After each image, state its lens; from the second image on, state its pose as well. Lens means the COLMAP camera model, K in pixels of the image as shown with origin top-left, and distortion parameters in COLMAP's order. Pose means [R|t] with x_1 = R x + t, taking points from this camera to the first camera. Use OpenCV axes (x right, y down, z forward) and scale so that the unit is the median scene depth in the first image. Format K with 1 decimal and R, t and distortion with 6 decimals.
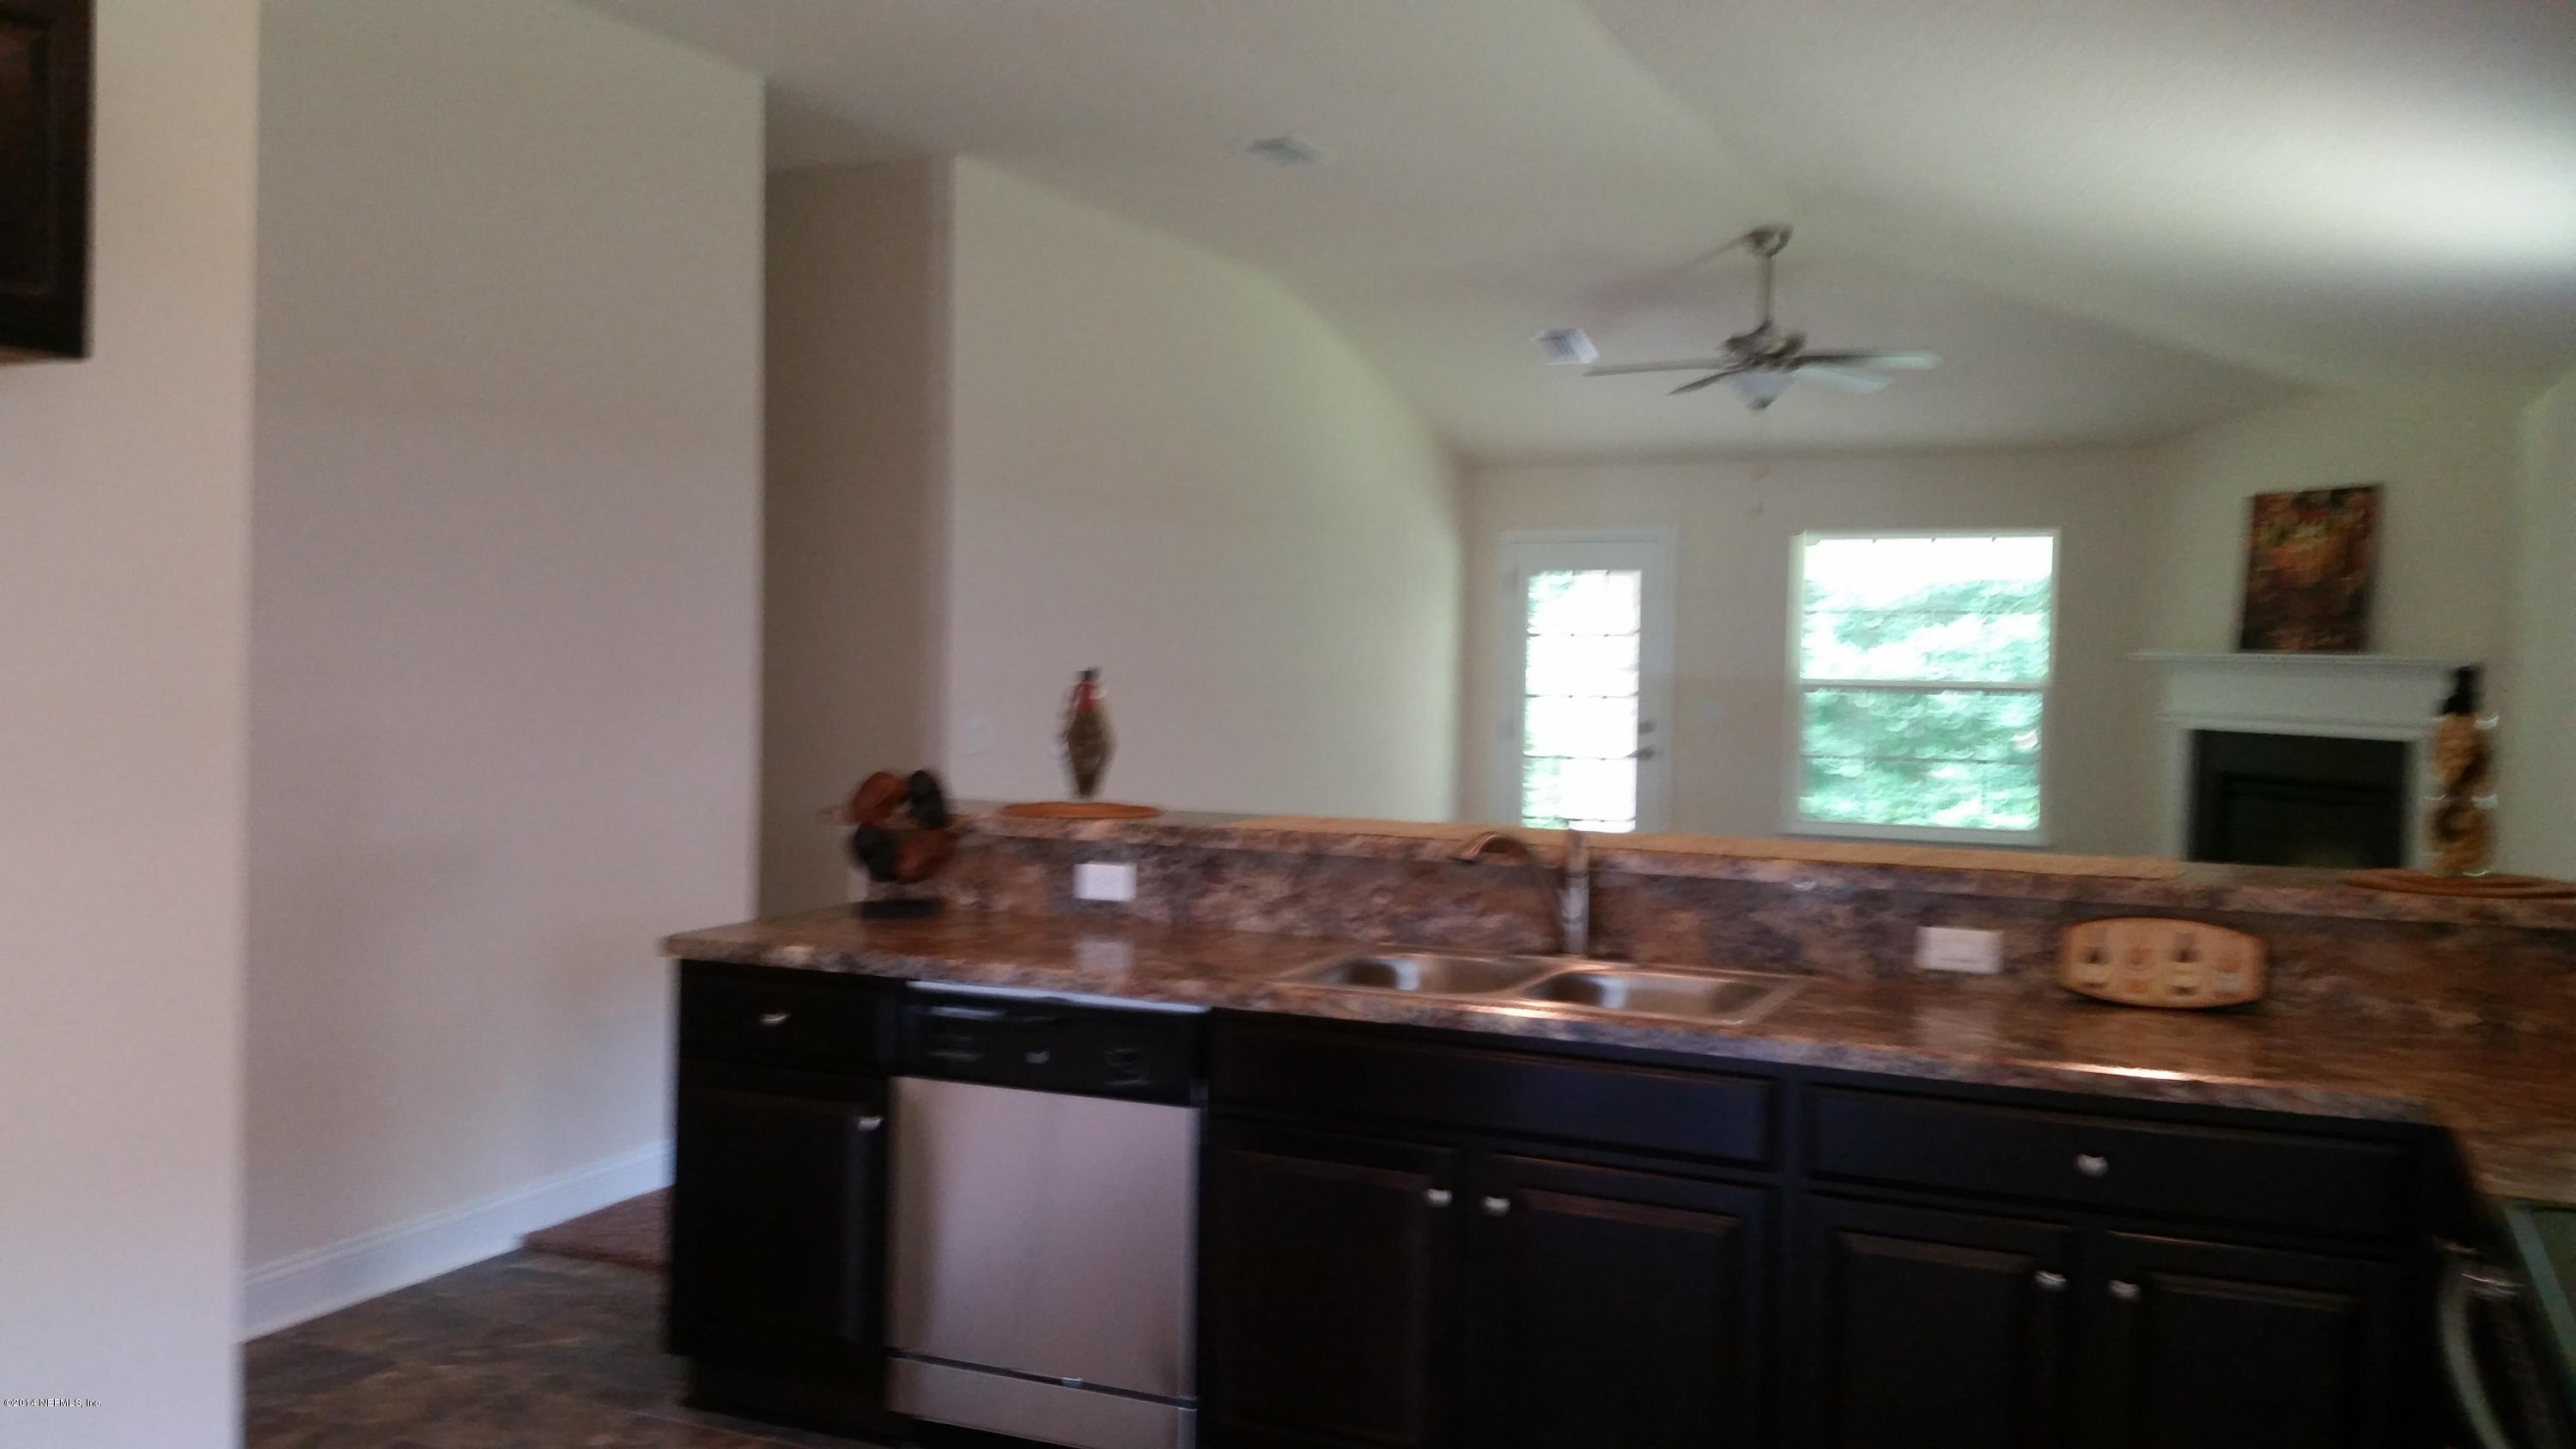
lens RADIAL K [[2247.4, 0, 1284.9], [0, 2247.4, 716.9], [0, 0, 1]] dist [0.088802, -0.069595]
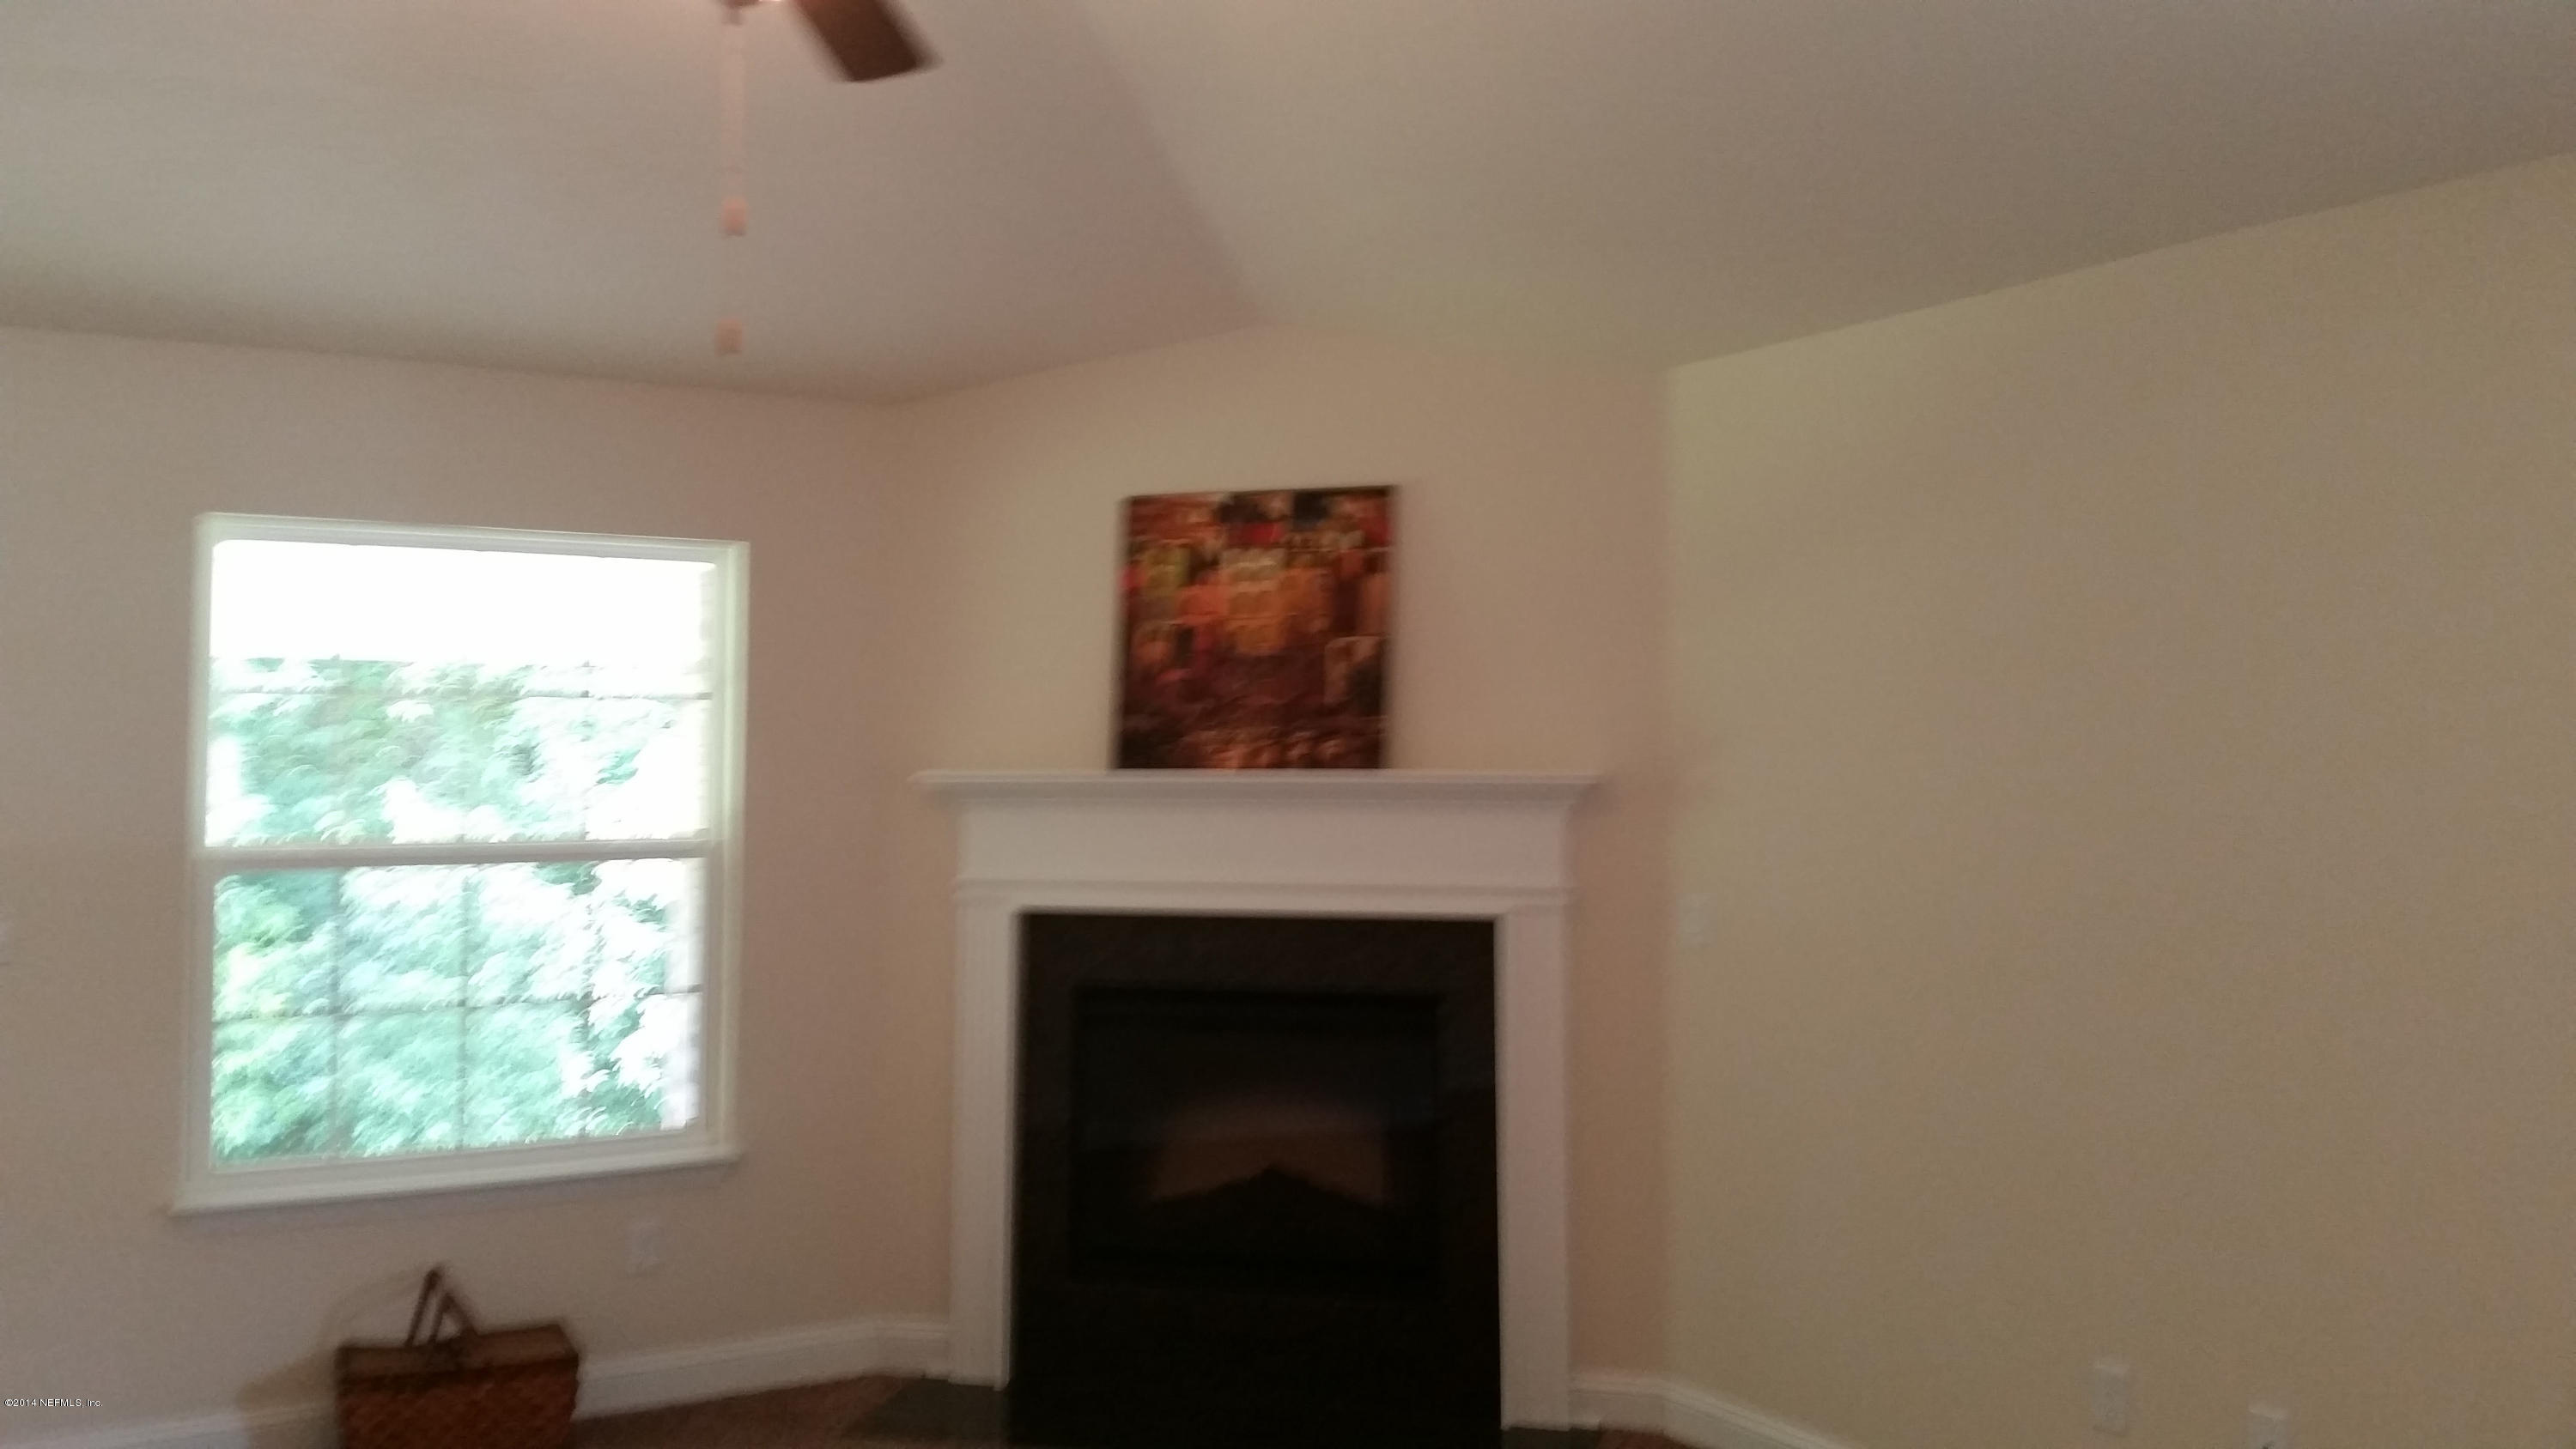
lens RADIAL K [[2247.4, 0, 1288.1], [0, 2247.4, 725.4], [0, 0, 1]] dist [0.088802, -0.069595]
pose [[0.557665, 0.012423, 0.829973, -0.037713], [0.039147, 0.998382, -0.041247, -0.027042], [-0.829142, 0.055493, 0.556276, 1.155468]]
